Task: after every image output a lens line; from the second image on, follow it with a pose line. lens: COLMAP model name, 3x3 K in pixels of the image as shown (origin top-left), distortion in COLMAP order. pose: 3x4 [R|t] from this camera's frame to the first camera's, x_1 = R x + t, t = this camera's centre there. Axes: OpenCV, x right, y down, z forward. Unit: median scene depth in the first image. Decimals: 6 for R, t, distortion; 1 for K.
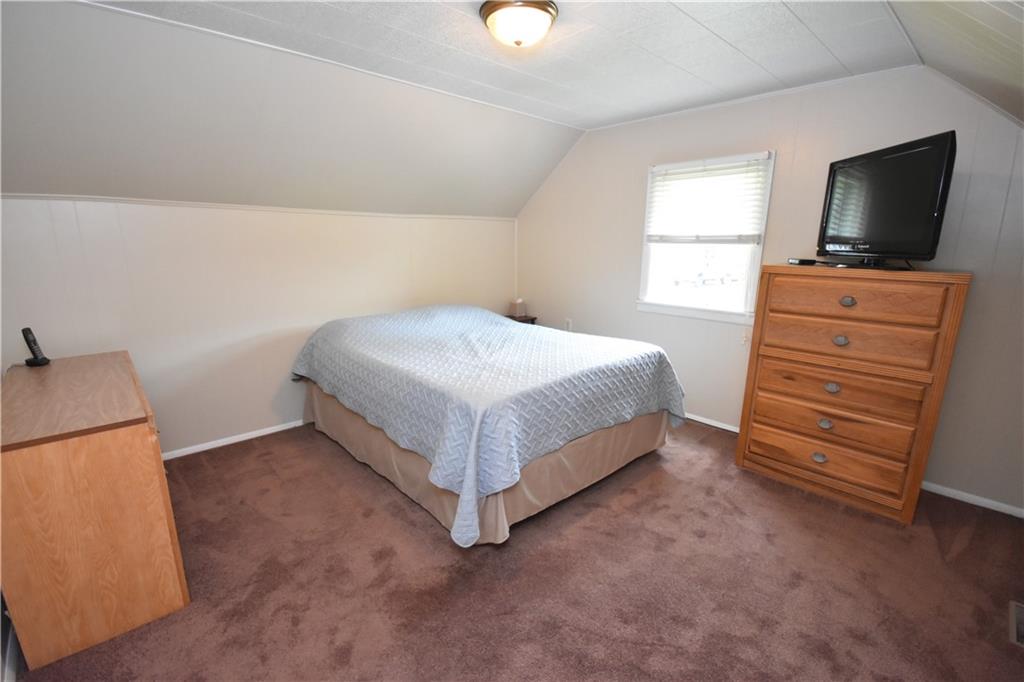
lens RADIAL K [[451.1, 0, 515.9], [0, 451.1, 347.6], [0, 0, 1]] dist [0.008896, -0.013049]
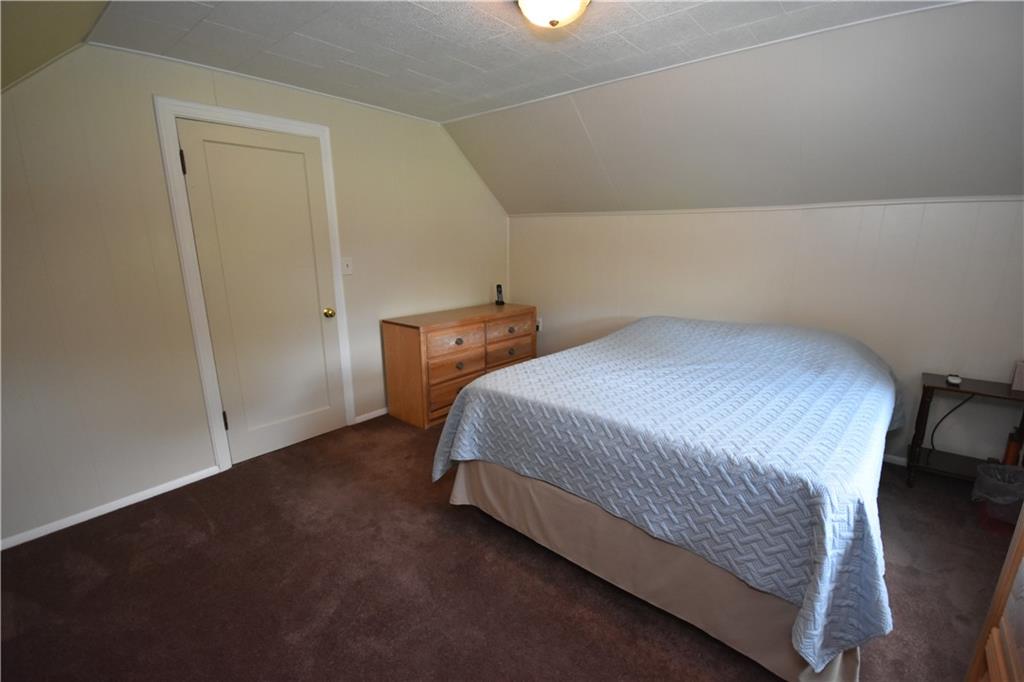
lens RADIAL K [[451.1, 0, 515.6], [0, 451.1, 341.2], [0, 0, 1]] dist [0.008896, -0.013049]
pose [[0.123274, 0.215271, -0.968743, 0.888004], [-0.222915, 0.957248, 0.184350, -0.186928], [0.967012, 0.193222, 0.165991, 0.779108]]
